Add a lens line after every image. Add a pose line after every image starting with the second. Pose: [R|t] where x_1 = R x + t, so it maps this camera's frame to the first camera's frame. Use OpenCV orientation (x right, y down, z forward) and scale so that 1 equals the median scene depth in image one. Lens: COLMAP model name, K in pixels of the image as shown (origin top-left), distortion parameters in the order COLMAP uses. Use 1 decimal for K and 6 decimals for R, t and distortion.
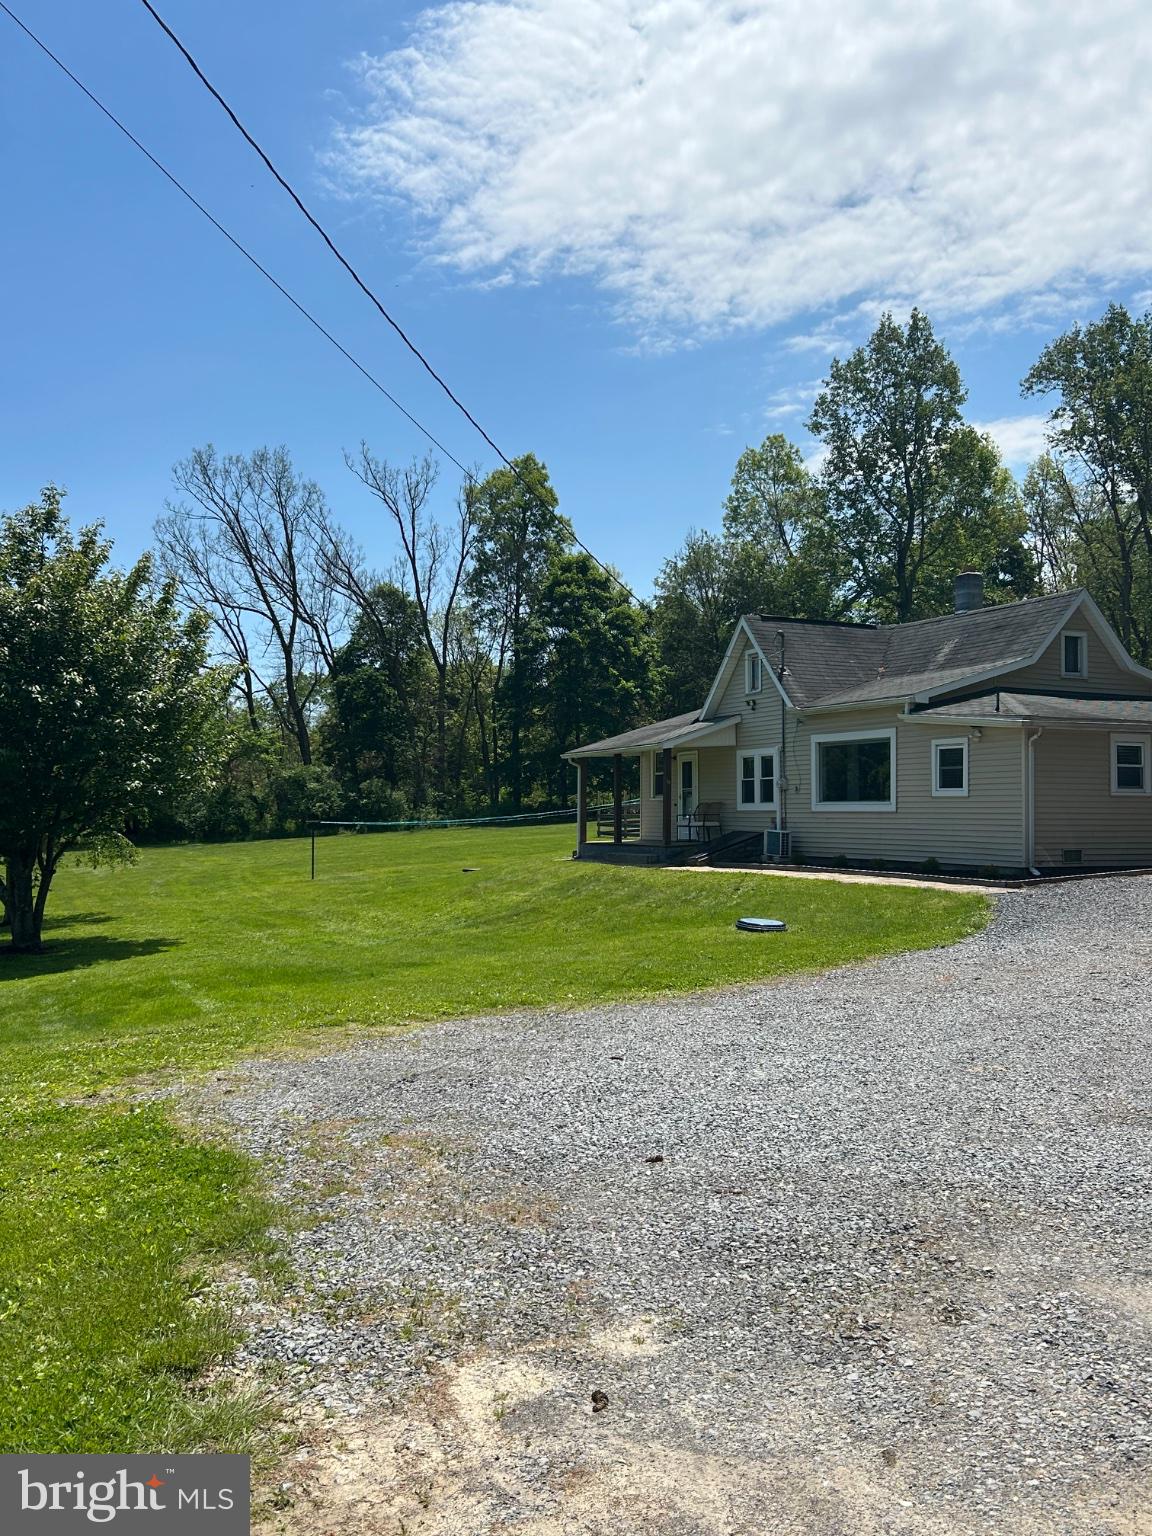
lens RADIAL K [[1349.0, 0, 567.2], [0, 1349.0, 781.9], [0, 0, 1]] dist [0.050653, 0.001603]
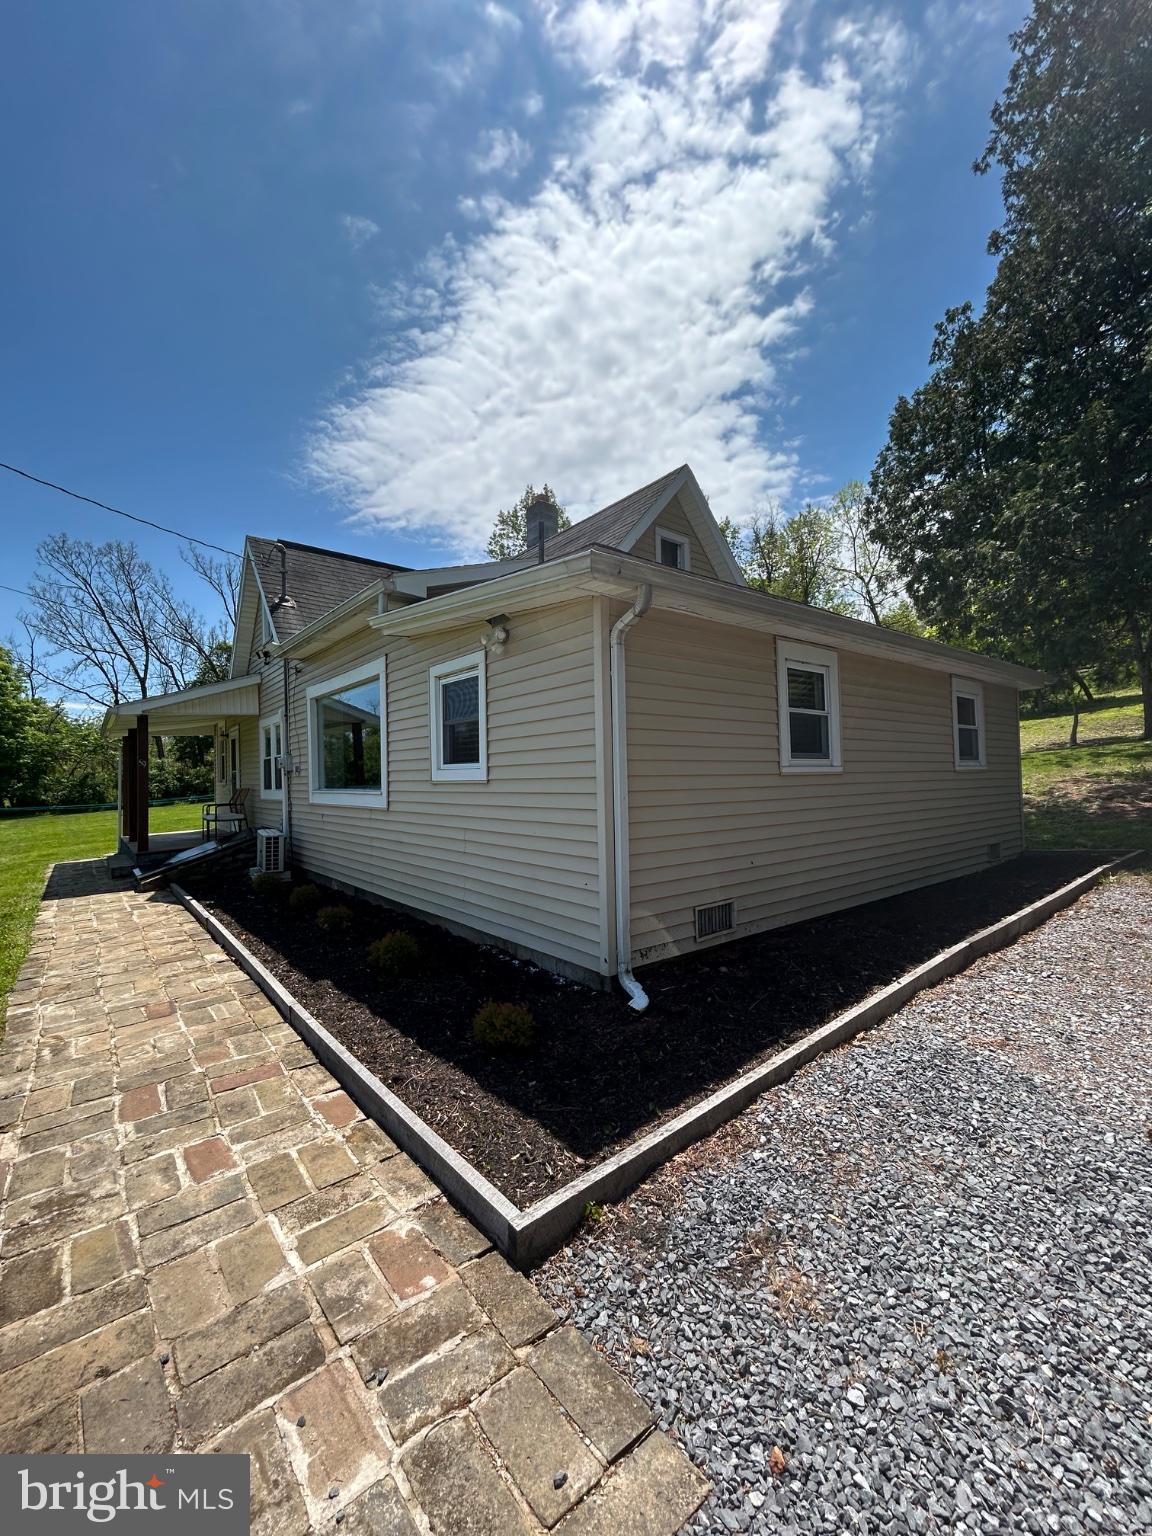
lens RADIAL K [[620.9, 0, 579.4], [0, 620.9, 763.8], [0, 0, 1]] dist [-0.001588, -0.000142]
pose [[0.963470, -0.015320, 0.267379, 0.083463], [0.016045, 0.999871, -0.000528, 0.001661], [-0.267337, 0.004799, 0.963591, 0.245318]]
